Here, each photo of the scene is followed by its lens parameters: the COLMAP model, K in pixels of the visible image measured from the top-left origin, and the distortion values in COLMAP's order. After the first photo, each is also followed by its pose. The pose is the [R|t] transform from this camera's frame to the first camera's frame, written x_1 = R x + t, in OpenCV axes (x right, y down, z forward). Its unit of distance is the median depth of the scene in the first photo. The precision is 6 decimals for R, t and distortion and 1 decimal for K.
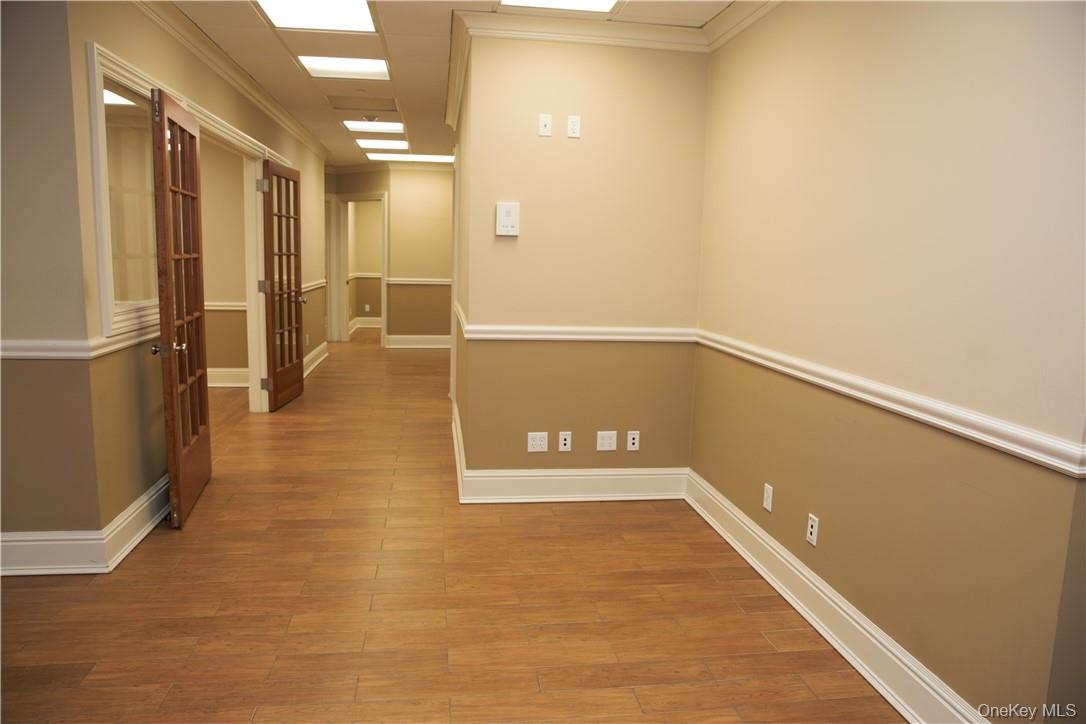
lens RADIAL K [[729.4, 0, 543.0], [0, 729.4, 362.0], [0, 0, 1]] dist [-0.050302, -0.000017]
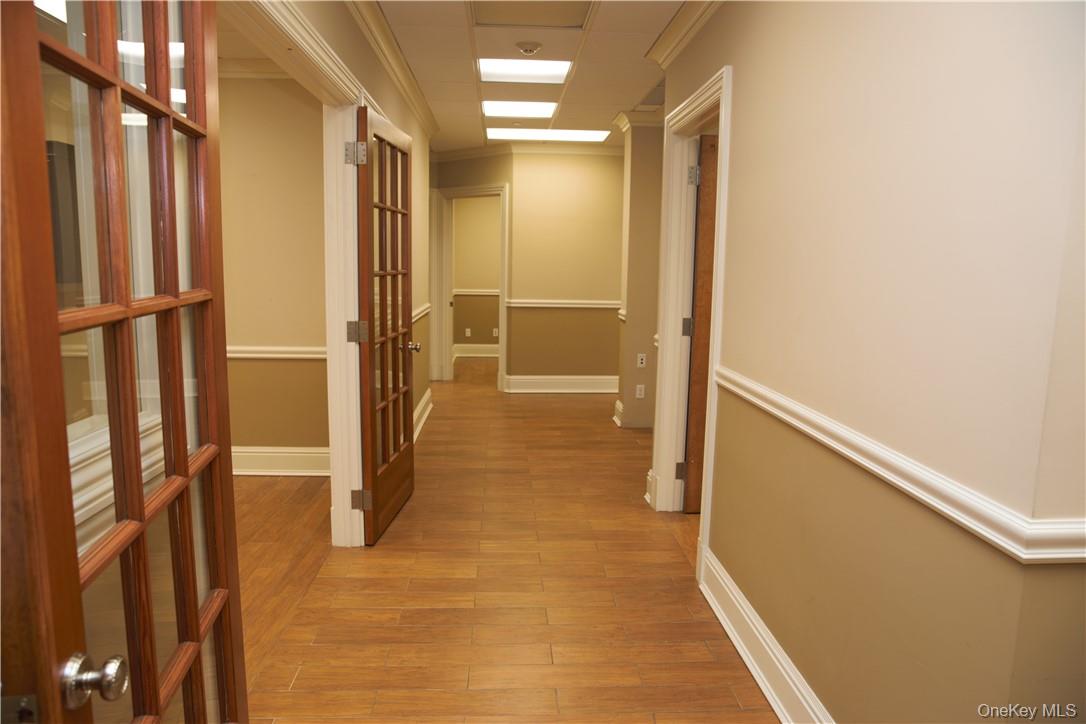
lens RADIAL K [[729.4, 0, 543.0], [0, 729.4, 362.0], [0, 0, 1]] dist [-0.050302, -0.000017]
pose [[0.995813, 0.000799, -0.091414, -0.167175], [-0.001678, 0.999953, -0.009537, -0.066908], [0.091402, 0.009650, 0.995767, 0.395300]]
